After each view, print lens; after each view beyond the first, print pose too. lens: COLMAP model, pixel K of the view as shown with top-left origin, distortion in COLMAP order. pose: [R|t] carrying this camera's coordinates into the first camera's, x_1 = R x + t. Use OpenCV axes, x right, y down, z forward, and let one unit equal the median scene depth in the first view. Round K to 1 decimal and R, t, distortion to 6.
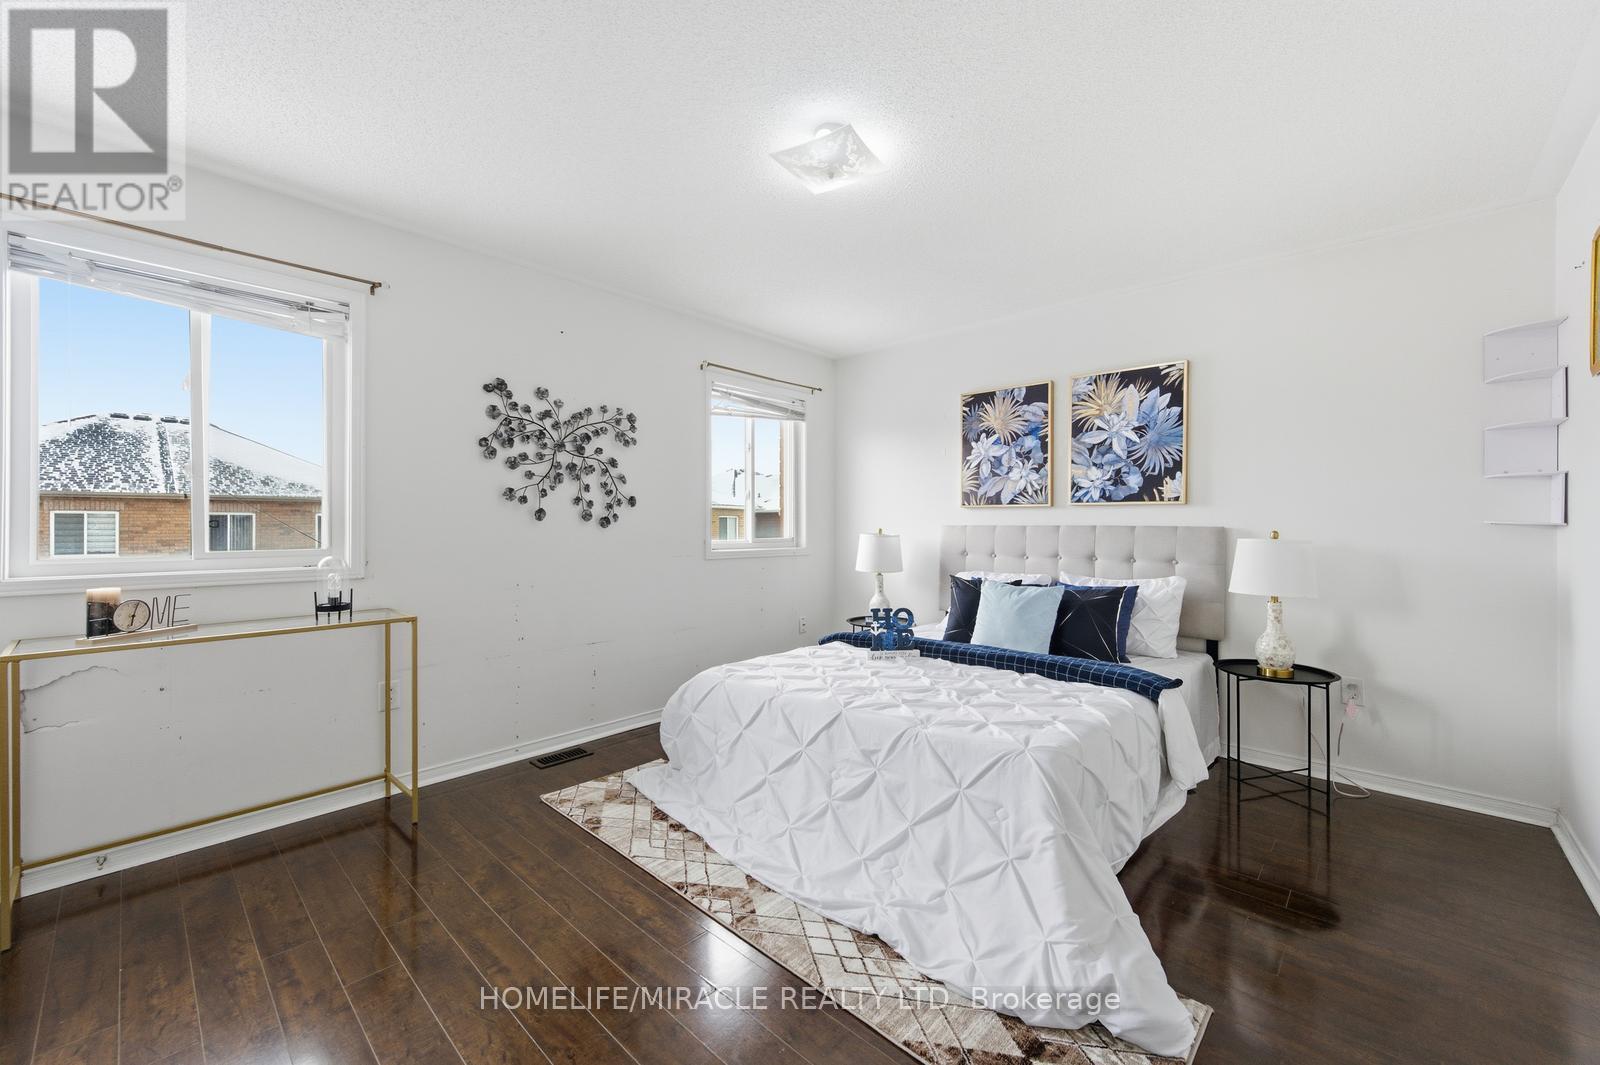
lens RADIAL K [[622.6, 0, 815.3], [0, 622.6, 529.5], [0, 0, 1]] dist [0.000899, 0.000037]
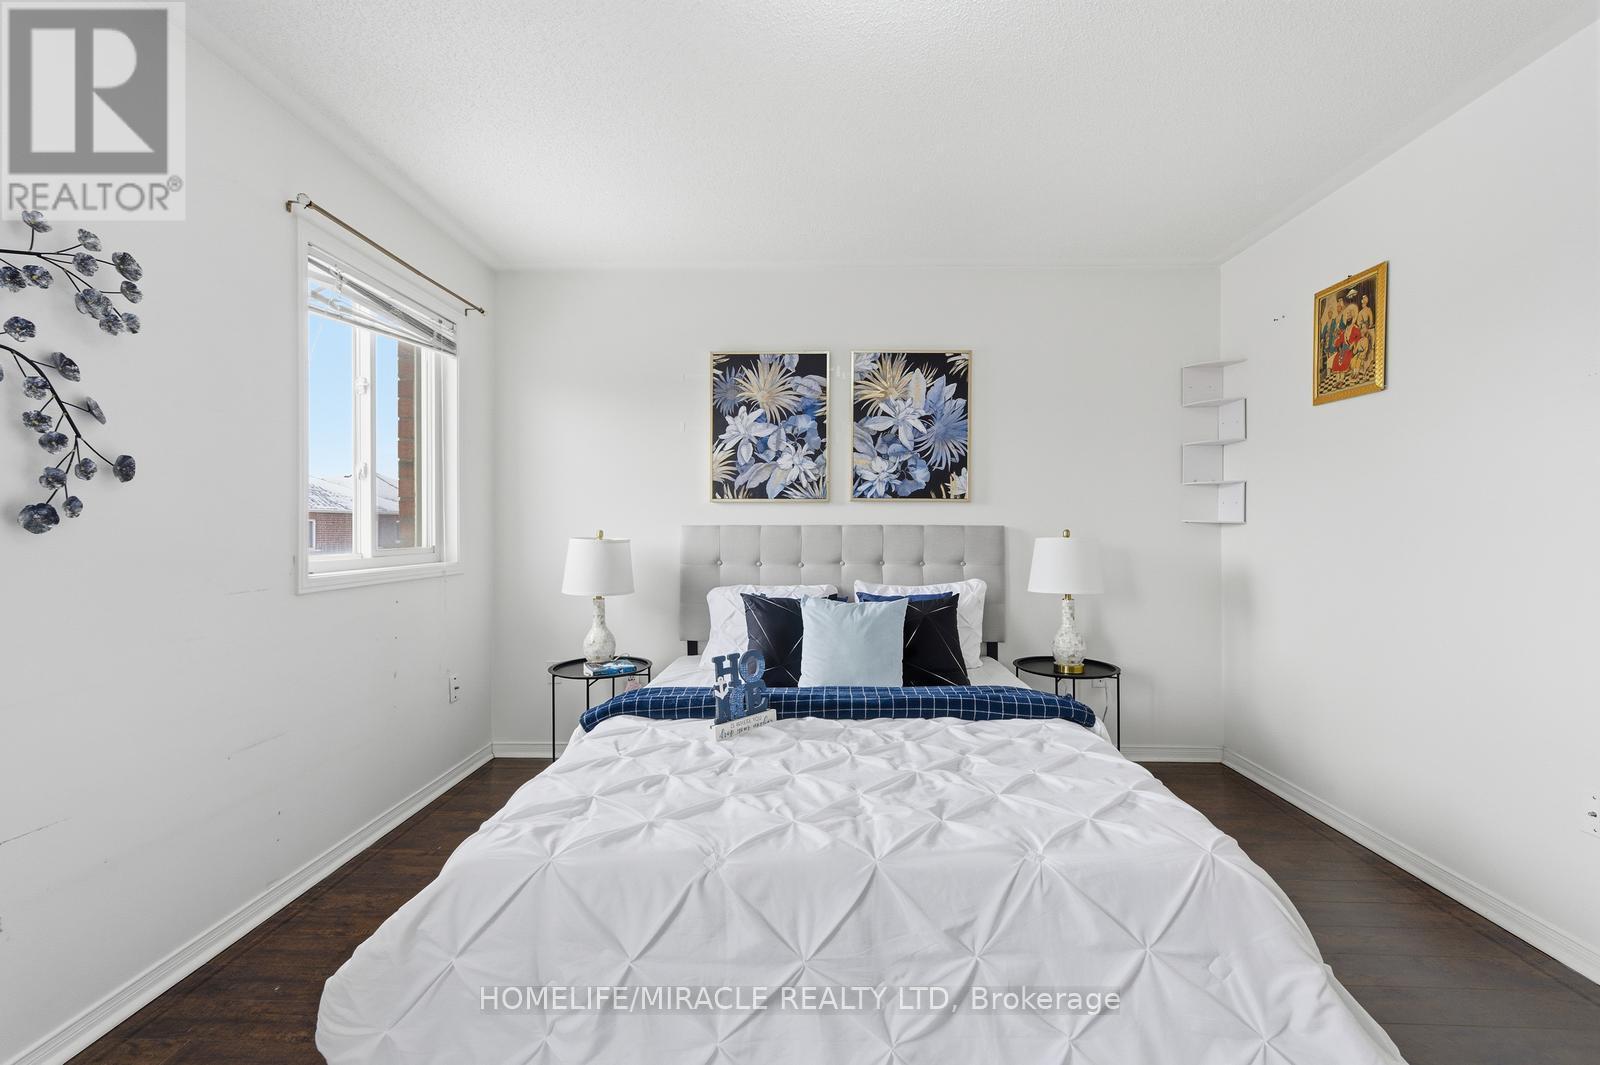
lens RADIAL K [[659.9, 0, 795.4], [0, 659.9, 522.7], [0, 0, 1]] dist [0.003121, 0.000572]
pose [[0.758919, 0.000517, 0.651185, -0.248999], [0.007744, 0.999922, -0.009819, -0.001368], [-0.651139, 0.012494, 0.758856, 0.389129]]
